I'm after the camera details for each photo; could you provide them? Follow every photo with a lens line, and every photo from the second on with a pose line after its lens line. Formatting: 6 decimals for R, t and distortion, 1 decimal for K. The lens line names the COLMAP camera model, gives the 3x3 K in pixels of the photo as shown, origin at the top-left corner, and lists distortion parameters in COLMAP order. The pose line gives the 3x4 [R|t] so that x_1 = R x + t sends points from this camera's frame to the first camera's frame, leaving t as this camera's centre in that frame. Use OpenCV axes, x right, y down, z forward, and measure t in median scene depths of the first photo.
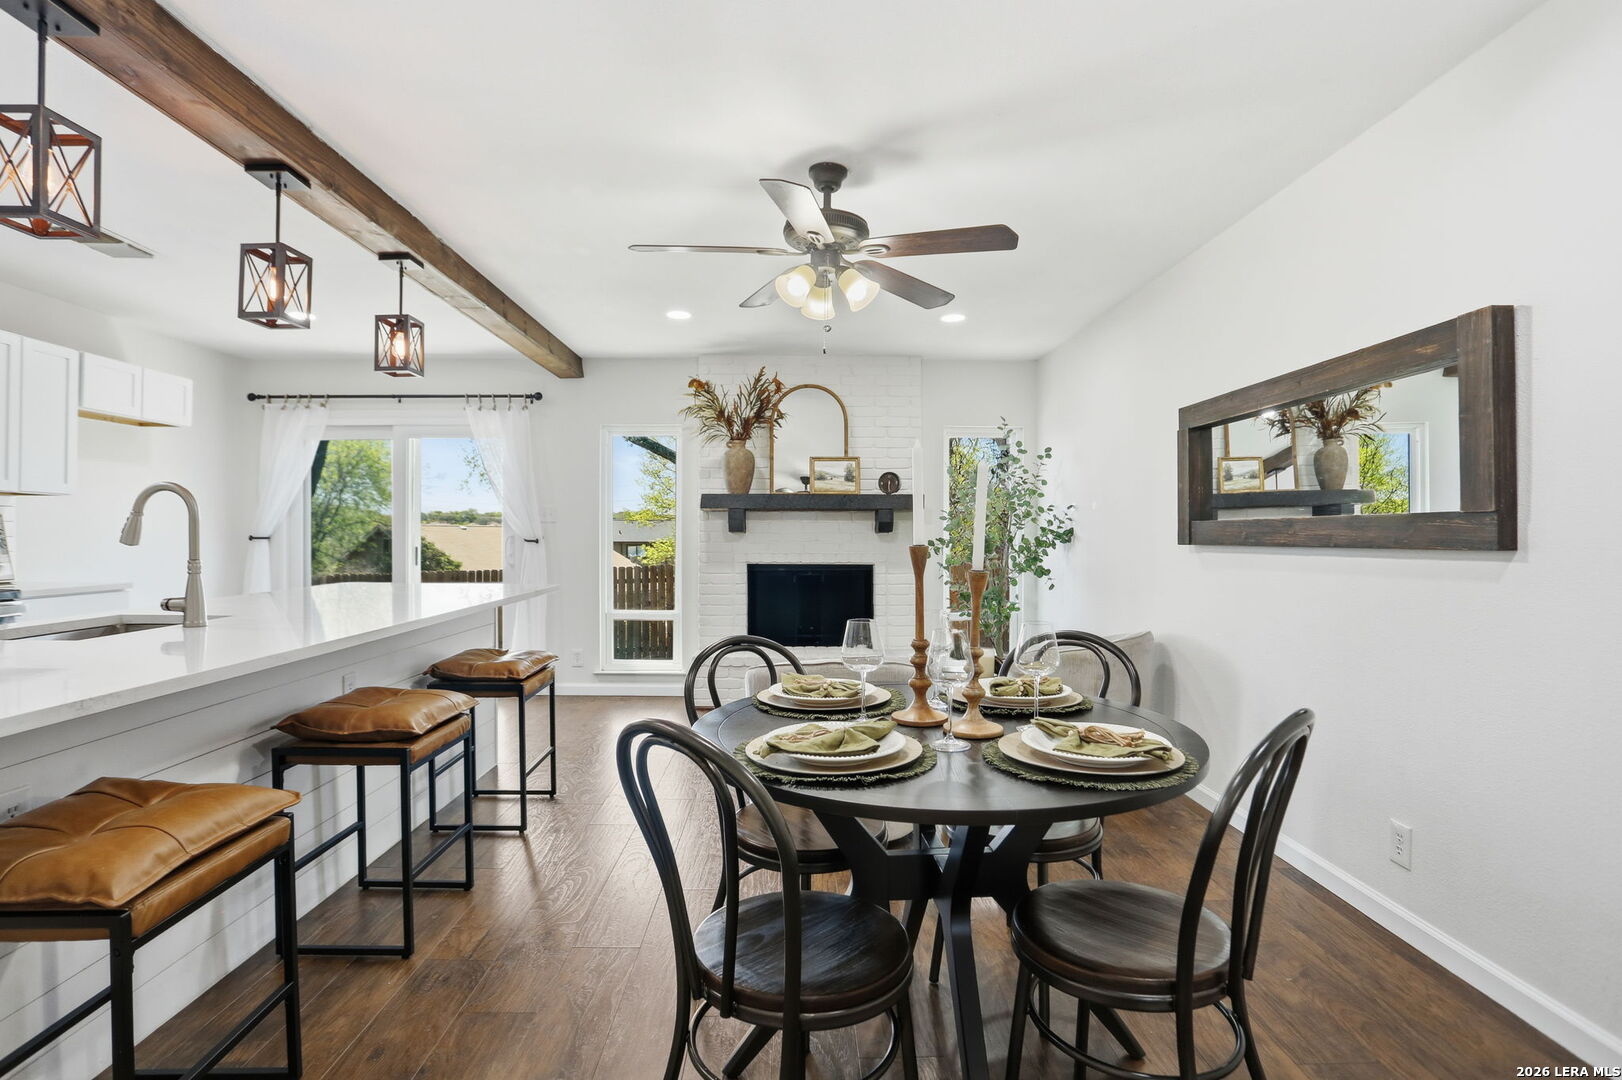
lens RADIAL K [[868.3, 0, 804.6], [0, 868.3, 545.1], [0, 0, 1]] dist [-0.088383, 0.053888]
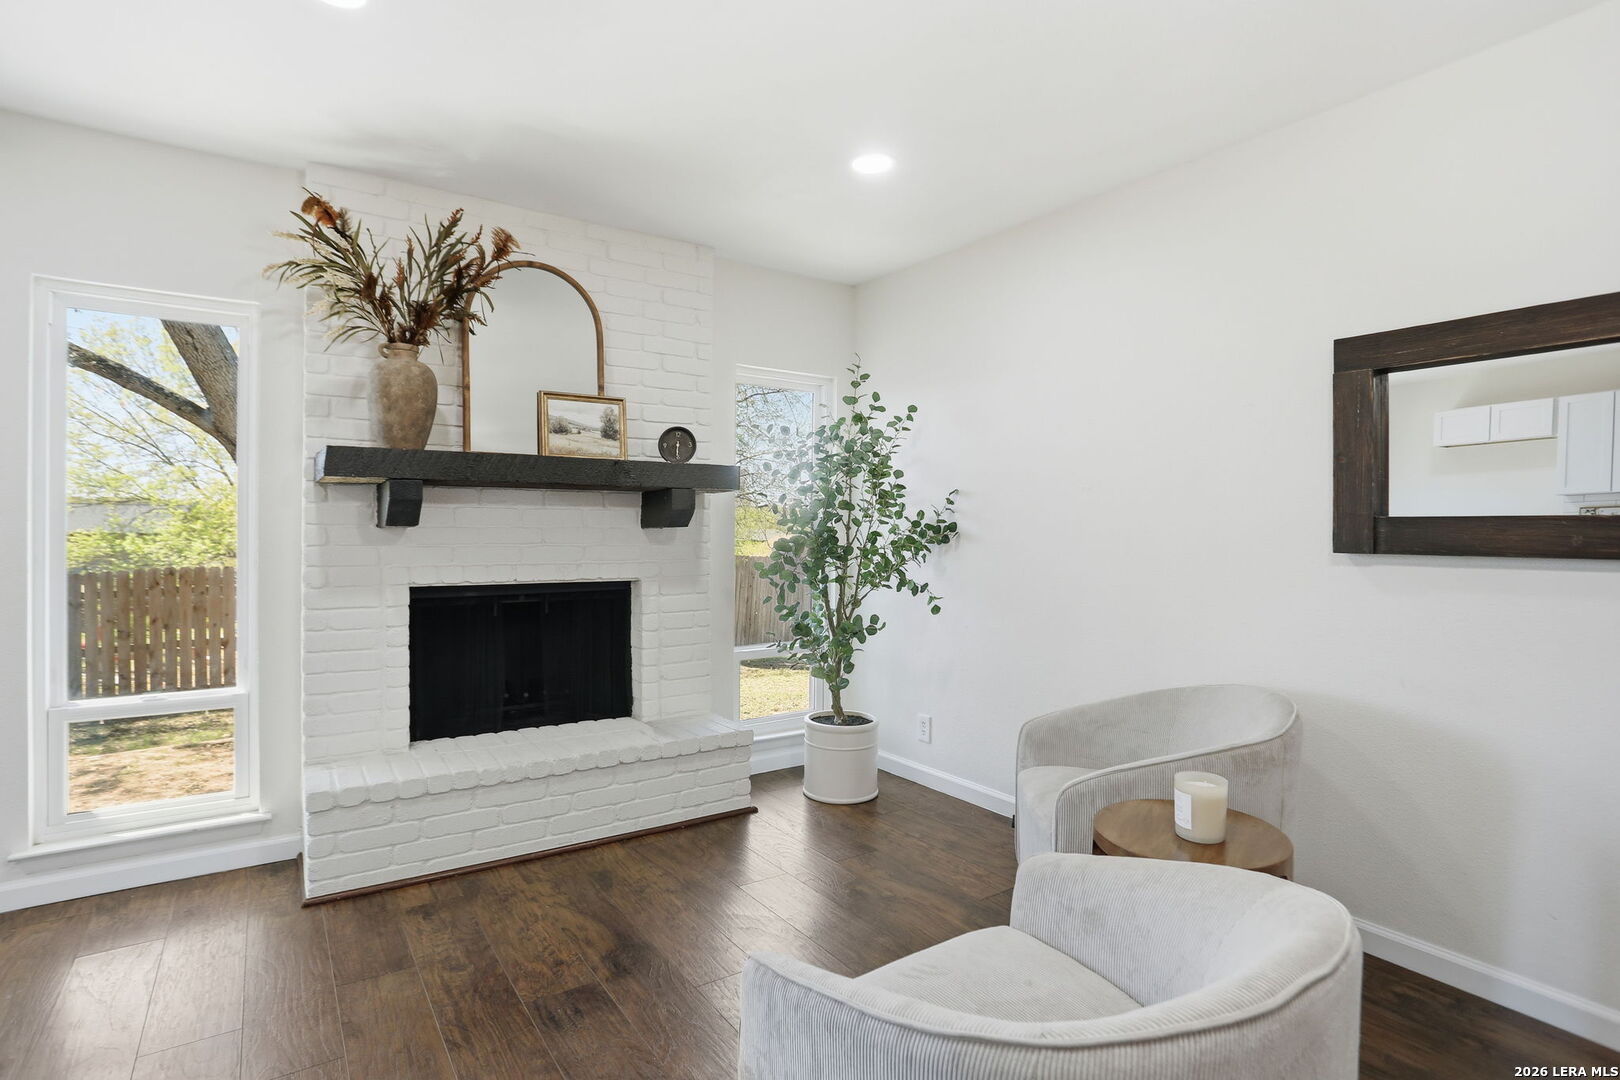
lens RADIAL K [[808.4, 0, 801.4], [0, 808.4, 529.4], [0, 0, 1]] dist [-0.073650, 0.041538]
pose [[0.828143, 0.001837, 0.560513, -0.142623], [0.000815, 0.999990, -0.004483, -0.010593], [-0.560516, 0.004169, 0.828133, 0.485415]]
